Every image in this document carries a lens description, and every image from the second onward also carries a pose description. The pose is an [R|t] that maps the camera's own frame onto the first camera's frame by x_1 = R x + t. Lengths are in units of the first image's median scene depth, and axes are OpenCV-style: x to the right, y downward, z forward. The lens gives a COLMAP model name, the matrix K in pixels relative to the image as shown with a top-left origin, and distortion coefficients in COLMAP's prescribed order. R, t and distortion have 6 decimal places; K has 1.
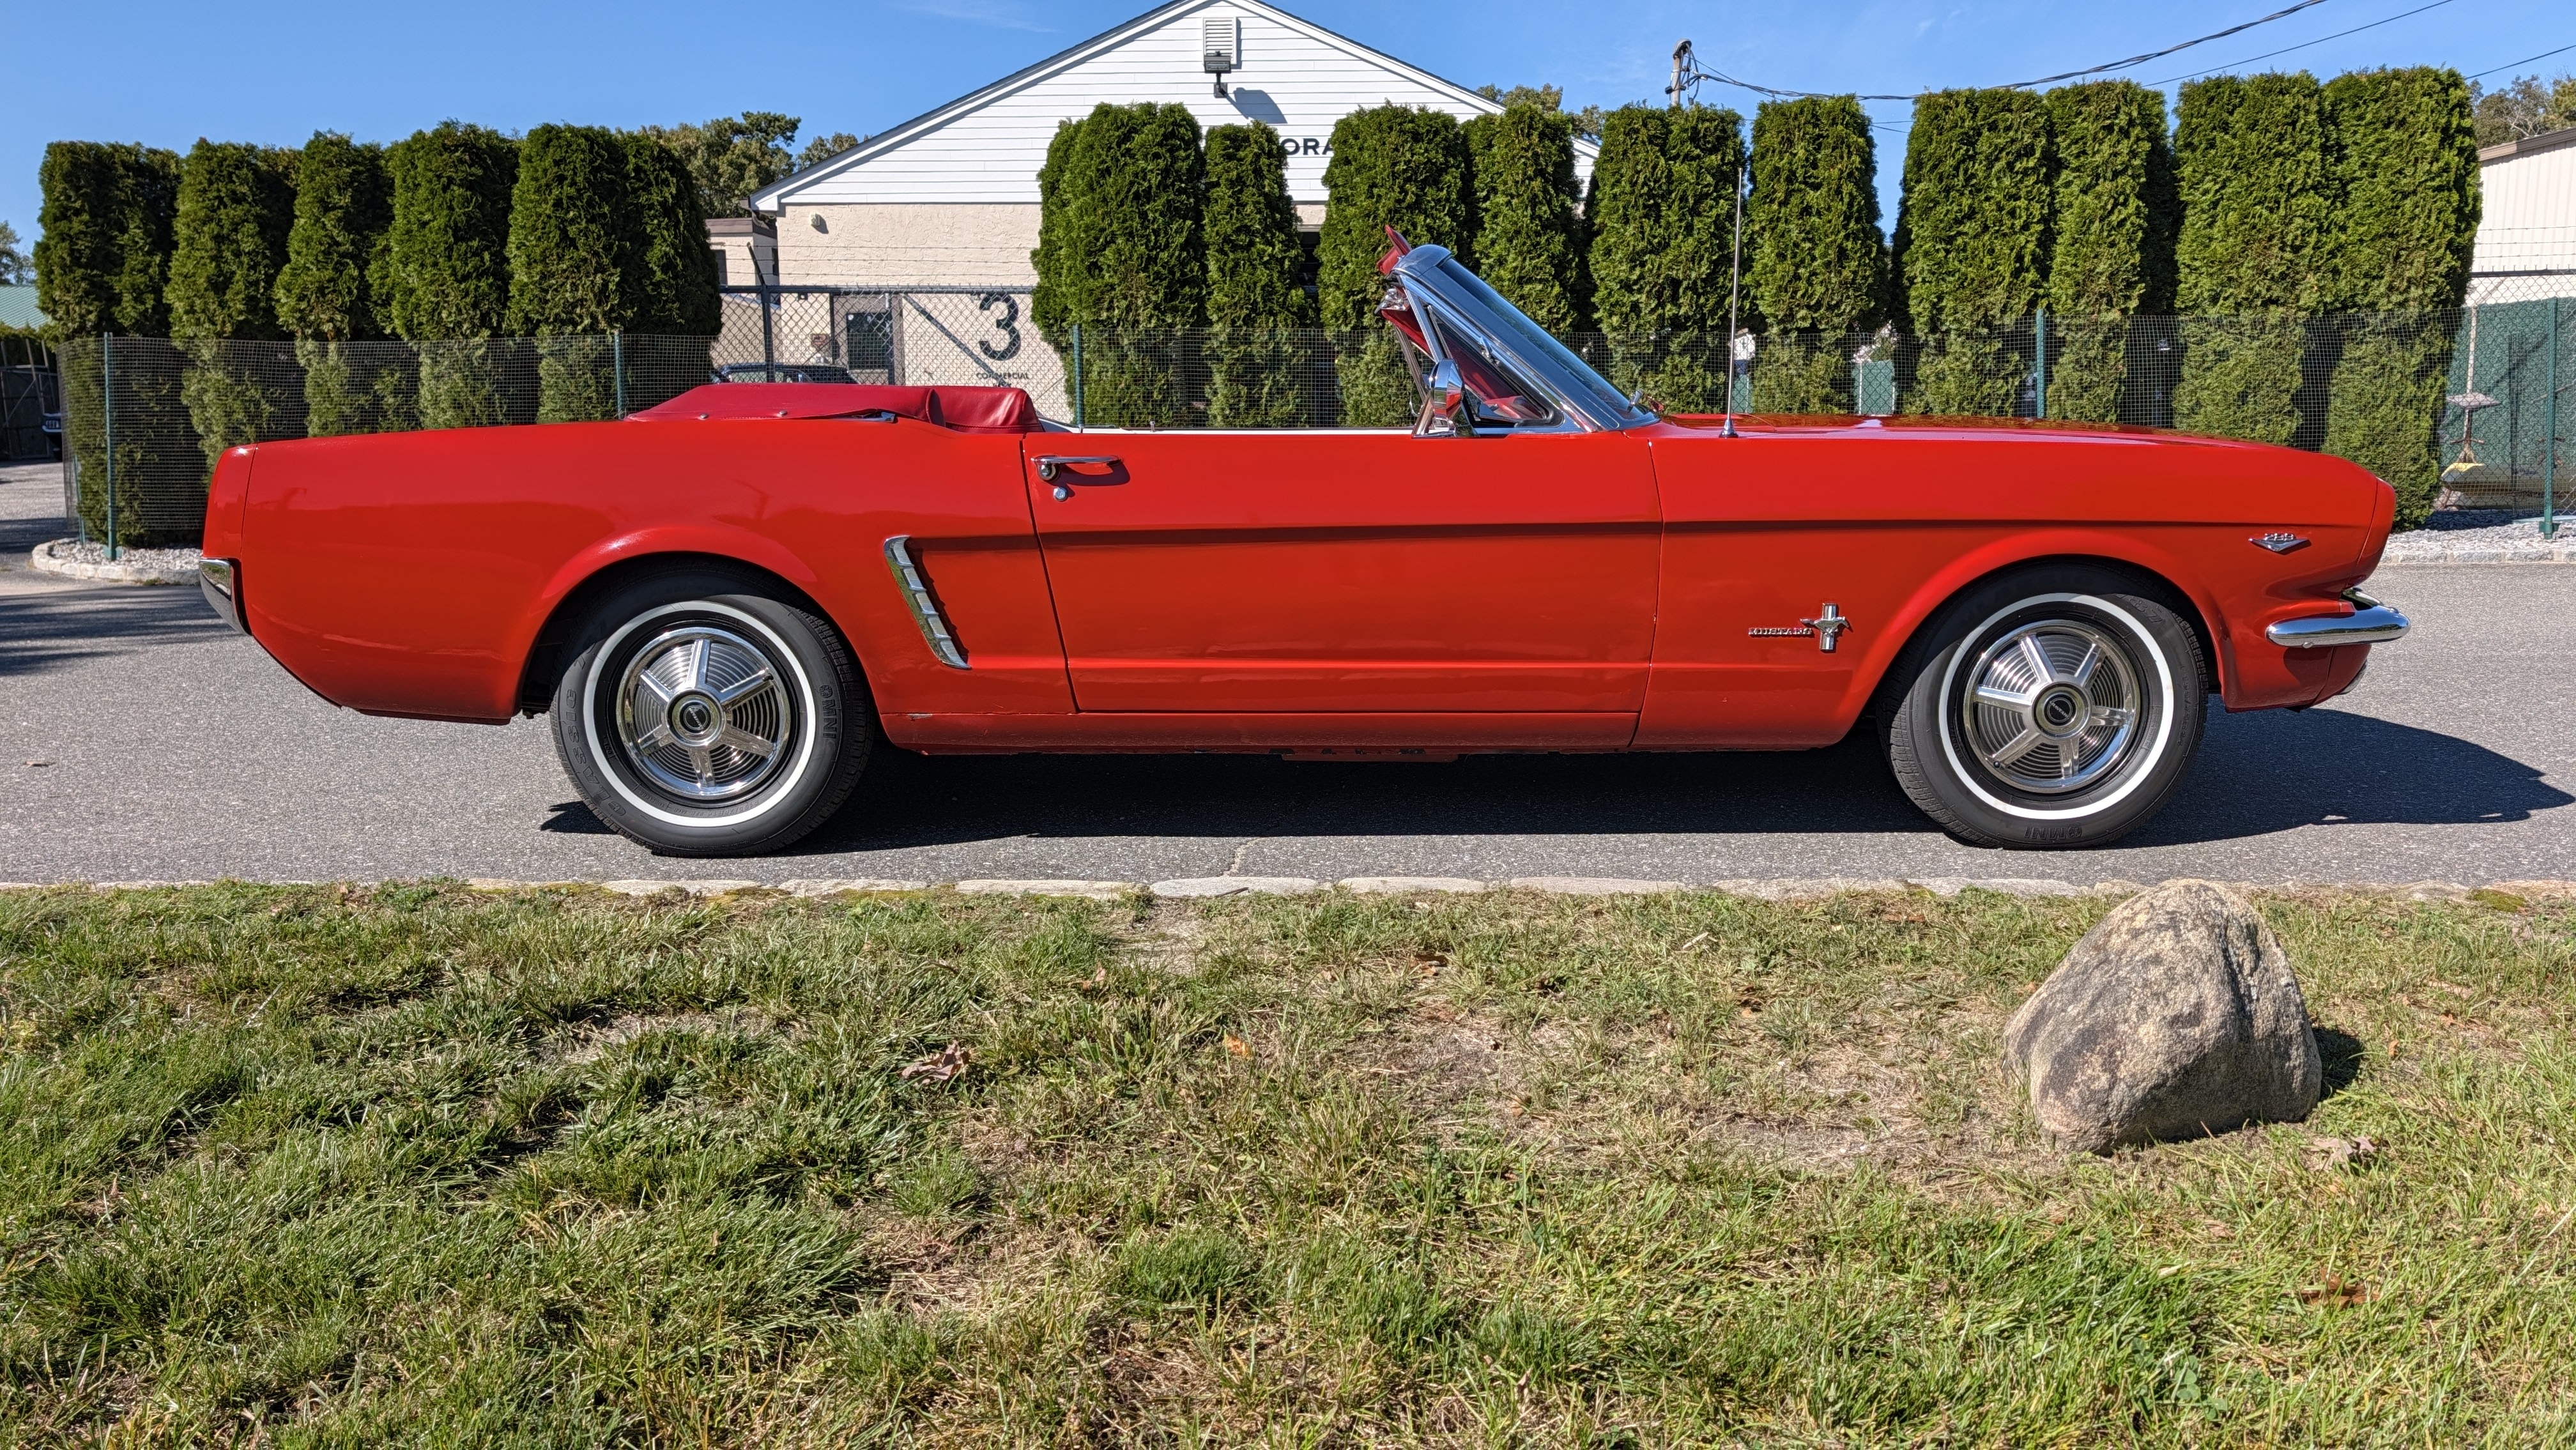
lens RADIAL K [[1841.9, 0, 1342.2], [0, 1841.9, 715.4], [0, 0, 1]] dist [0.015671, -0.008987]
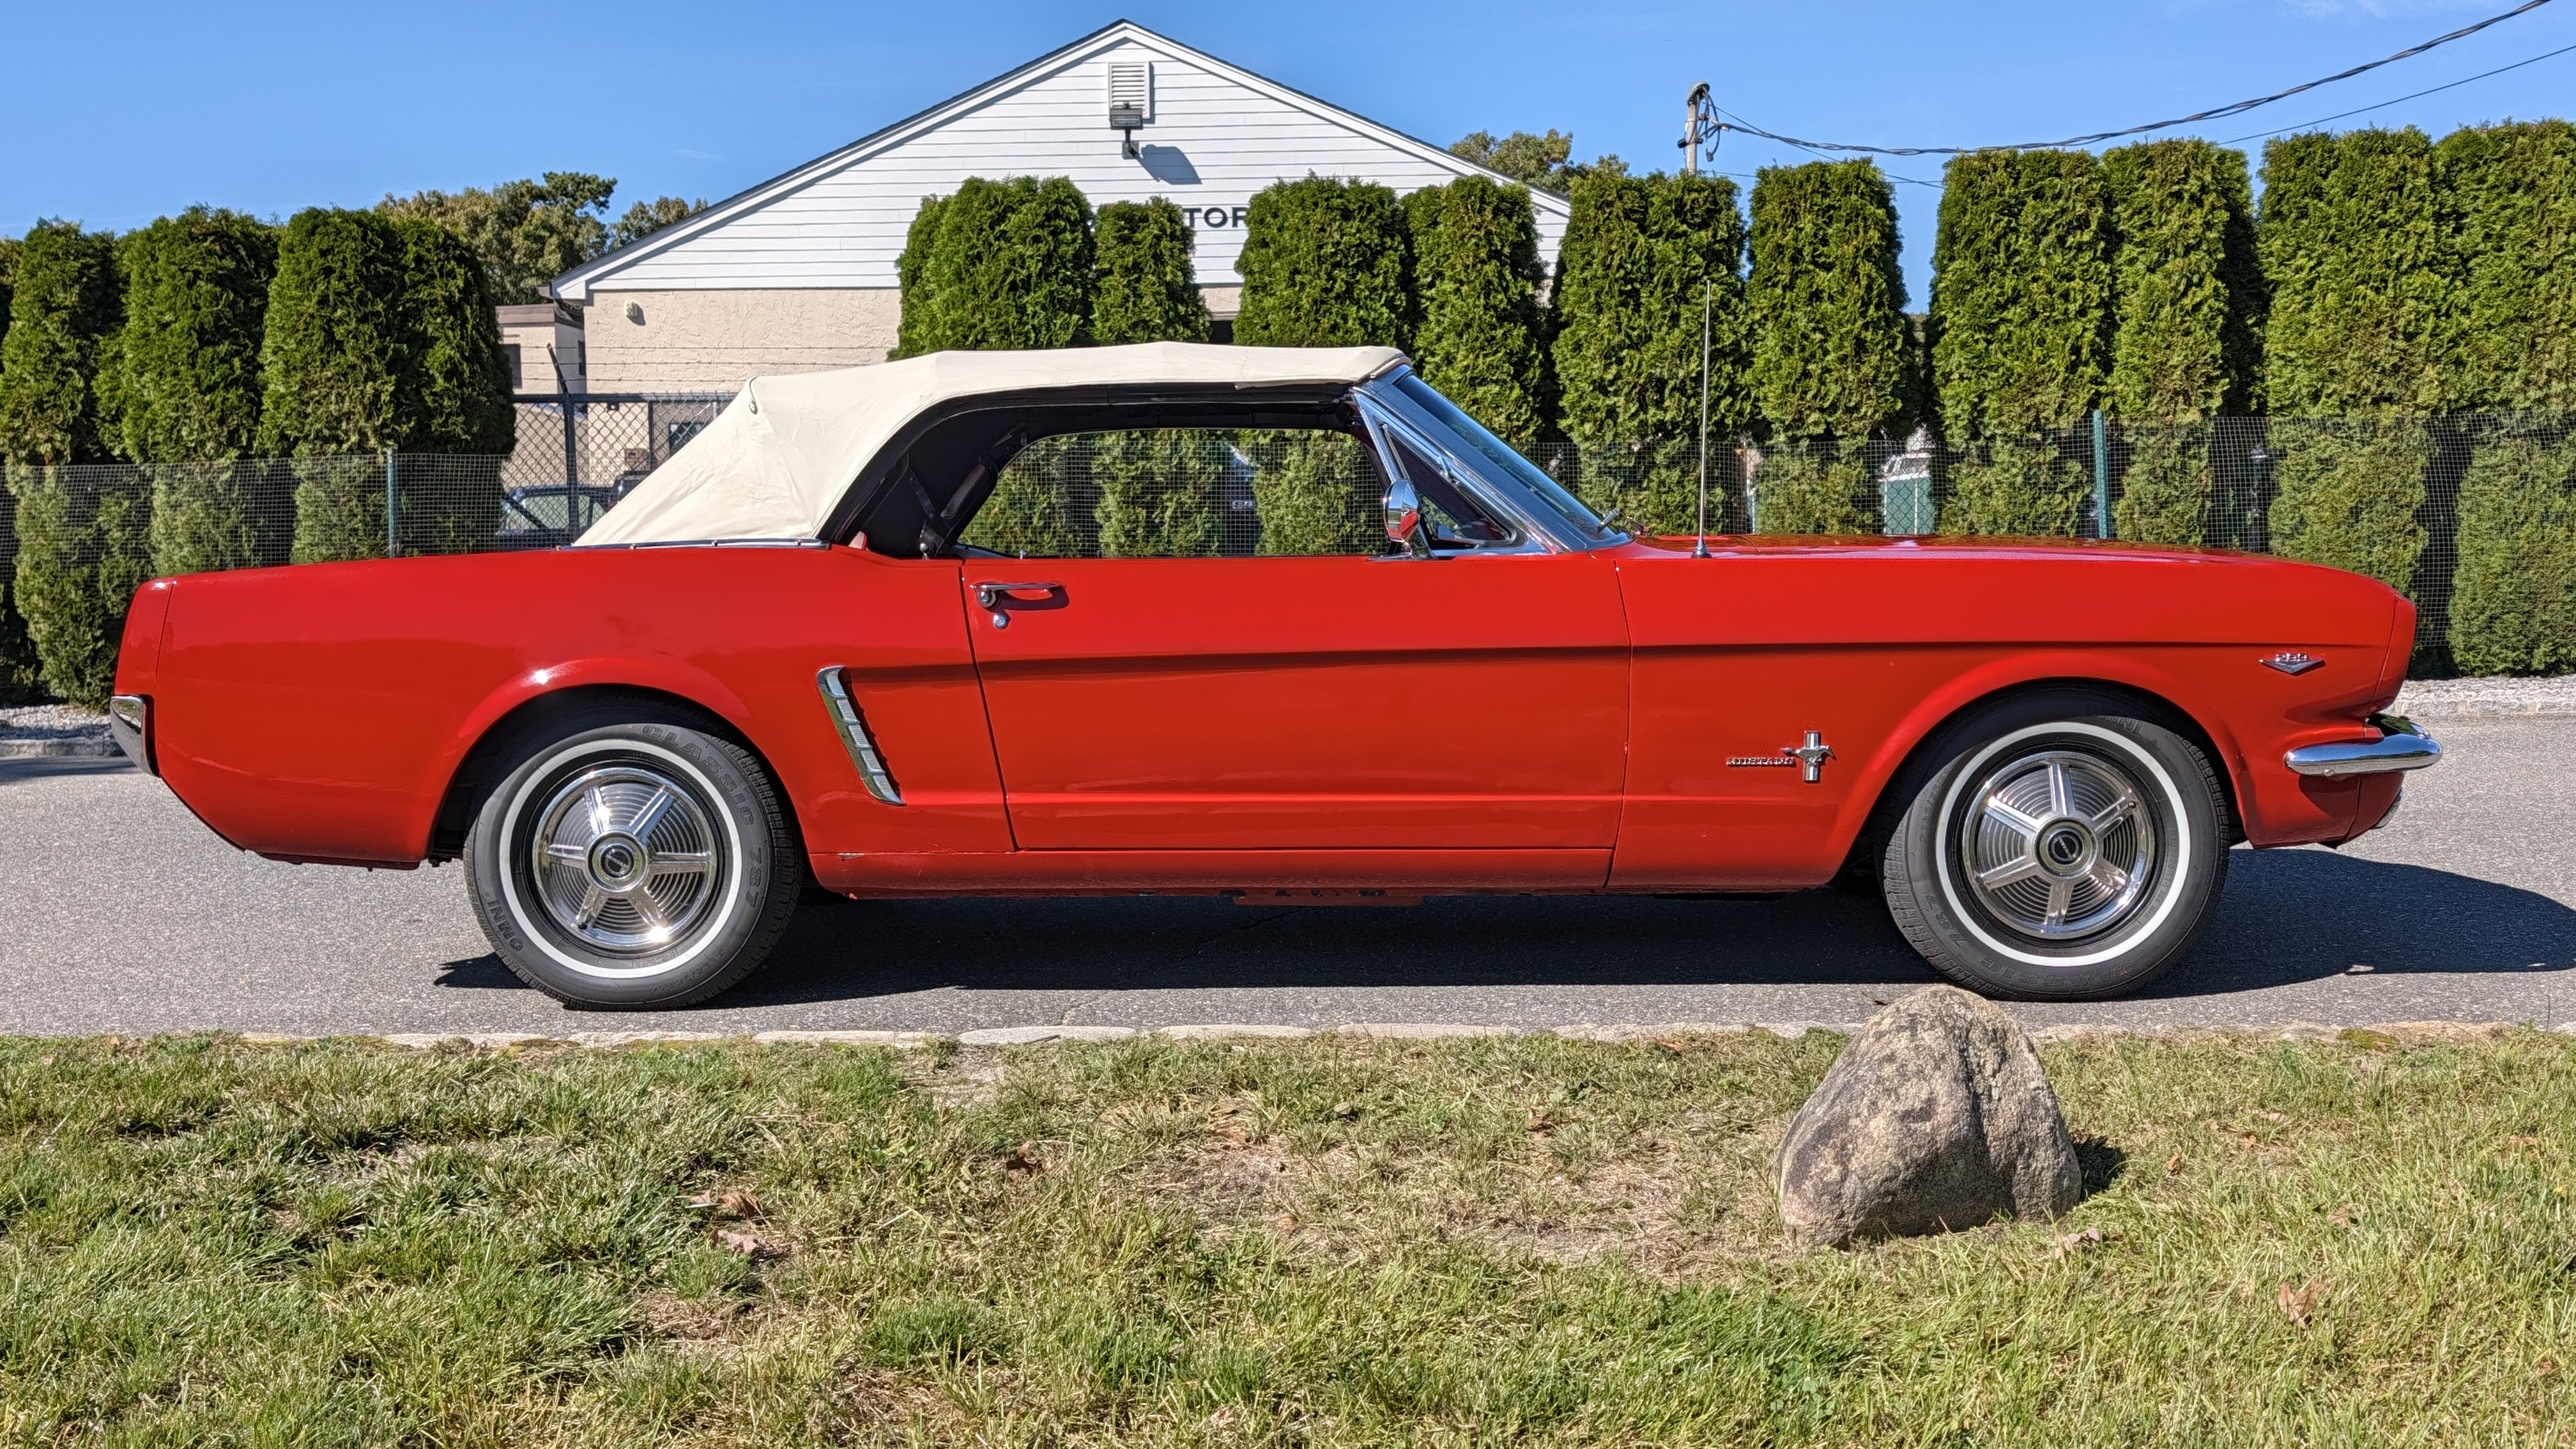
lens RADIAL K [[2344.2, 0, 1265.4], [0, 2344.2, 735.0], [0, 0, 1]] dist [0.062794, -0.138232]
pose [[0.999903, -0.006603, -0.012263, 0.014718], [0.005600, 0.996772, -0.080088, 0.007618], [0.012753, 0.080012, 0.996712, -0.045807]]
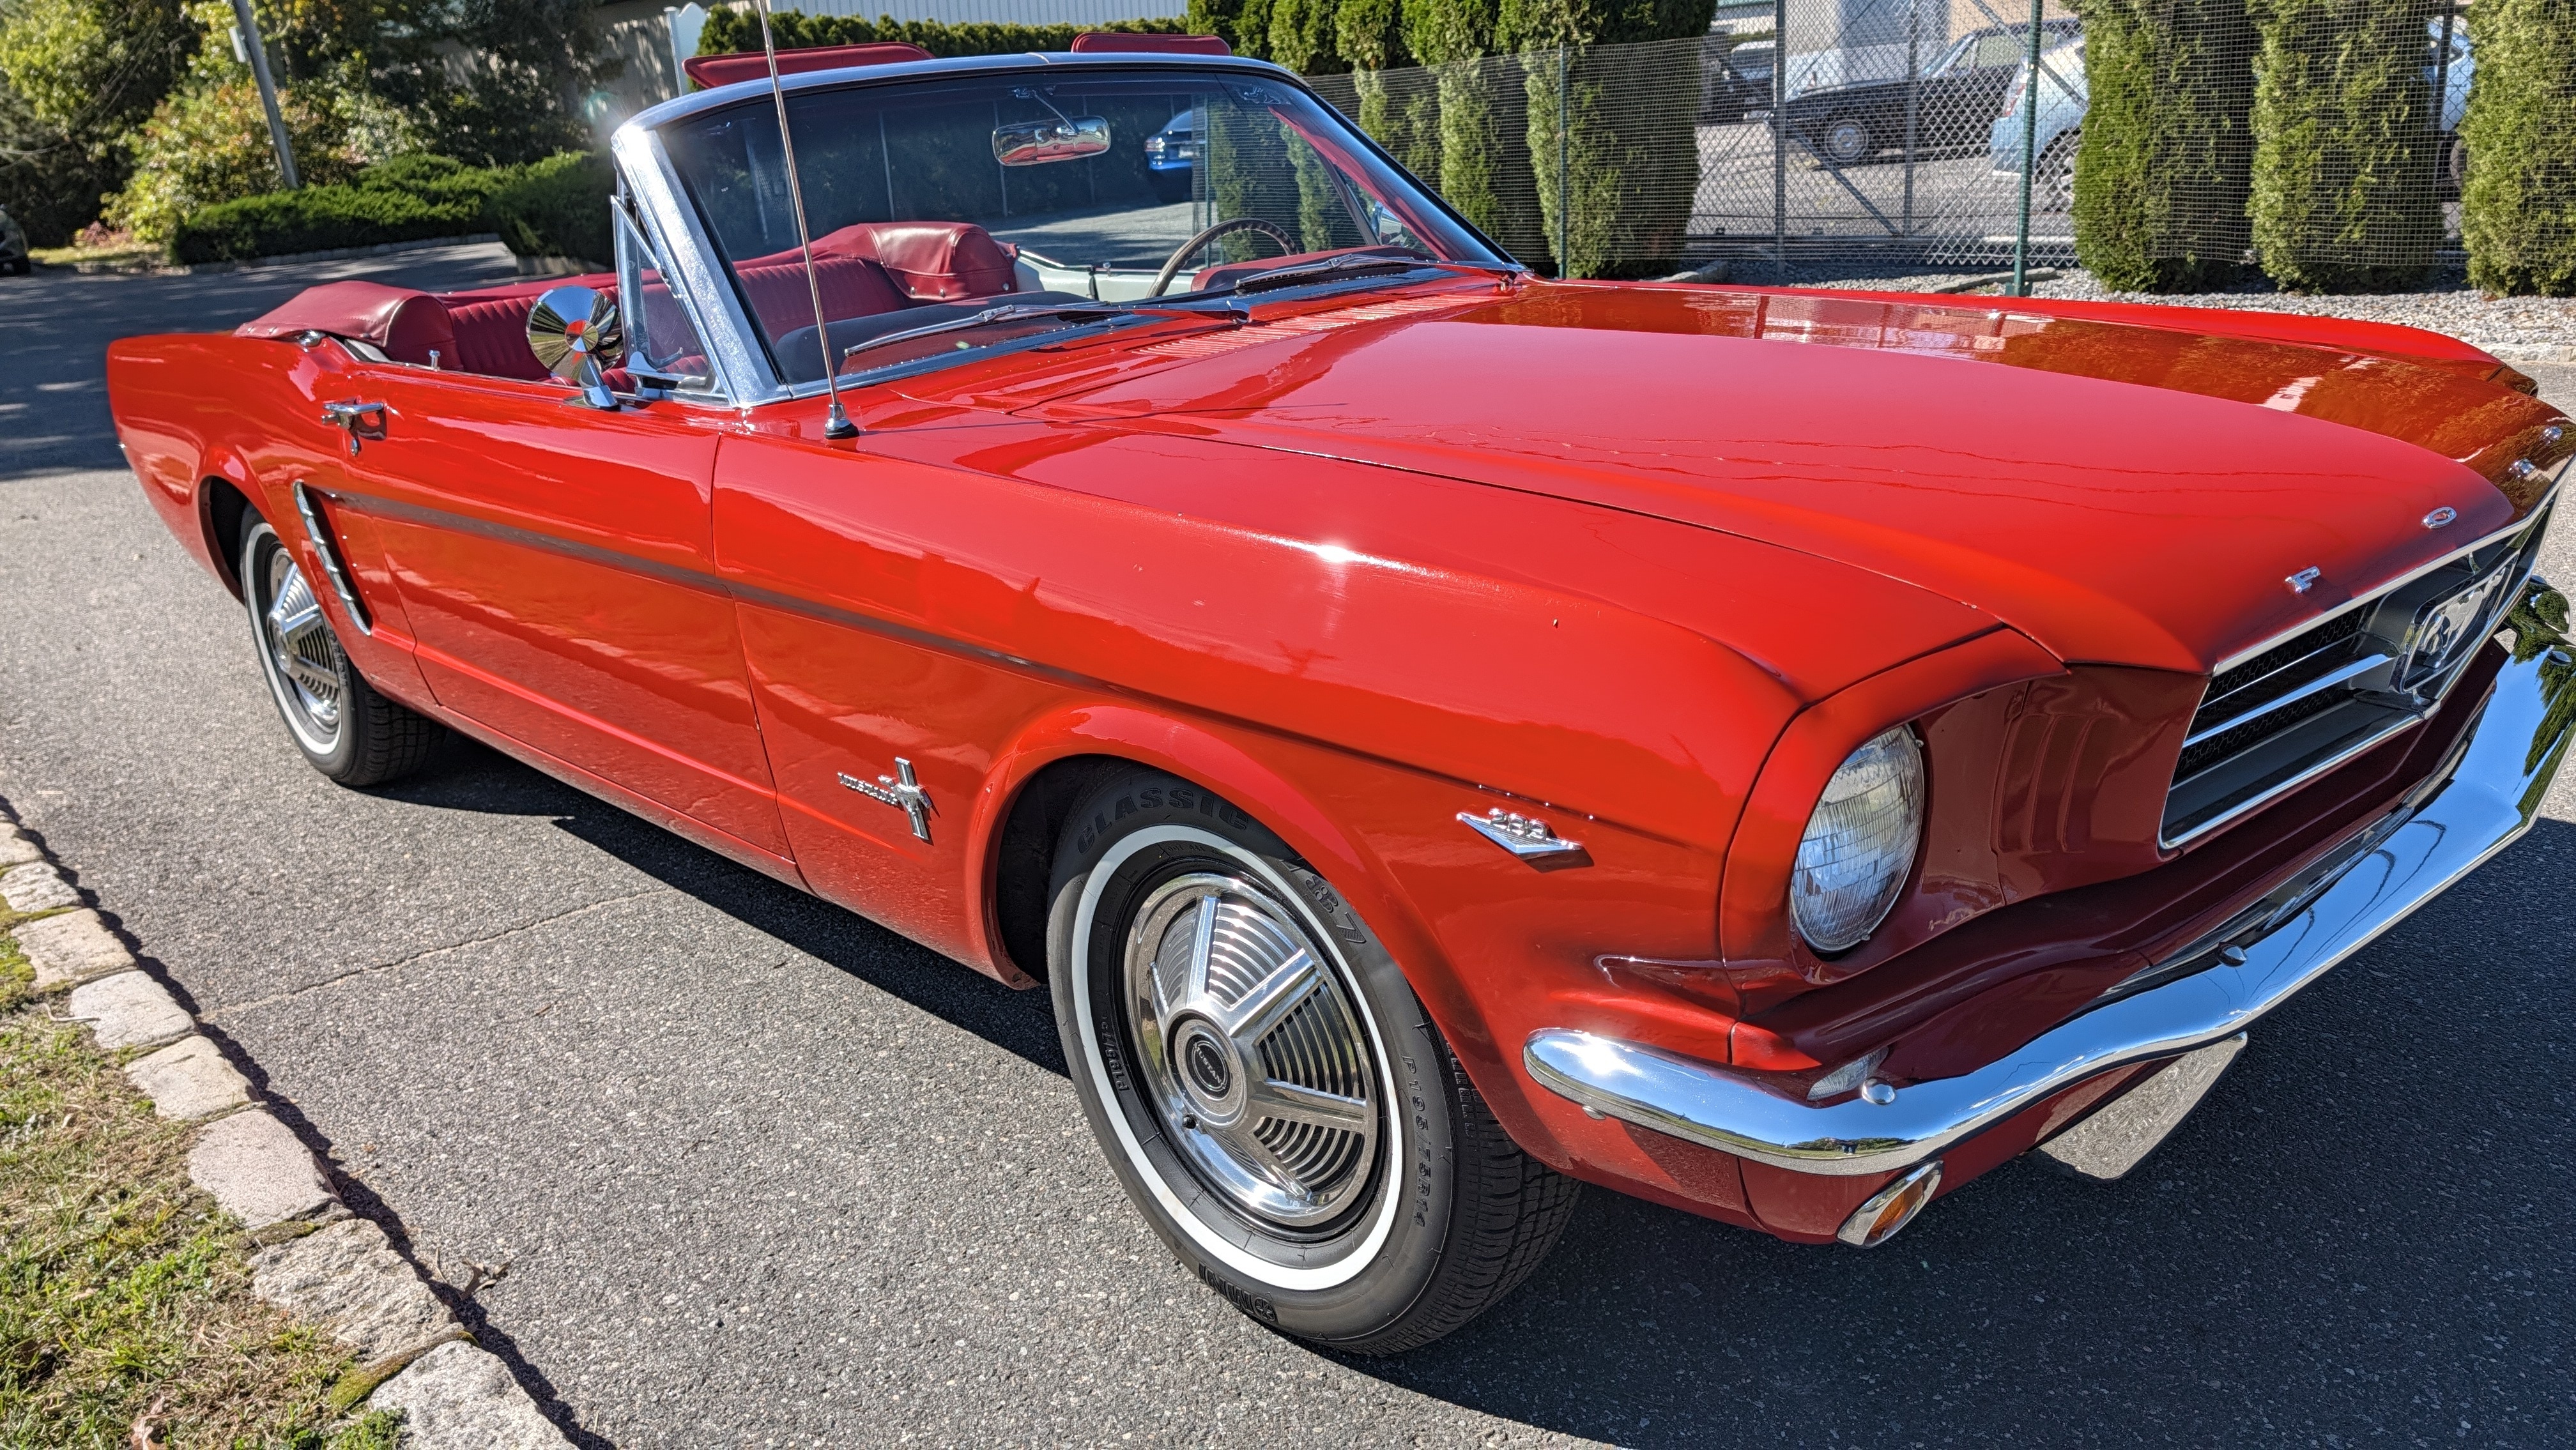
lens RADIAL K [[1862.1, 0, 1286.7], [0, 1862.1, 715.8], [0, 0, 1]] dist [0.016288, -0.012593]
pose [[0.714807, 0.172264, -0.677772, 0.198245], [-0.051561, 0.979530, 0.194581, -0.051213], [0.697418, -0.104141, 0.709058, 0.197648]]
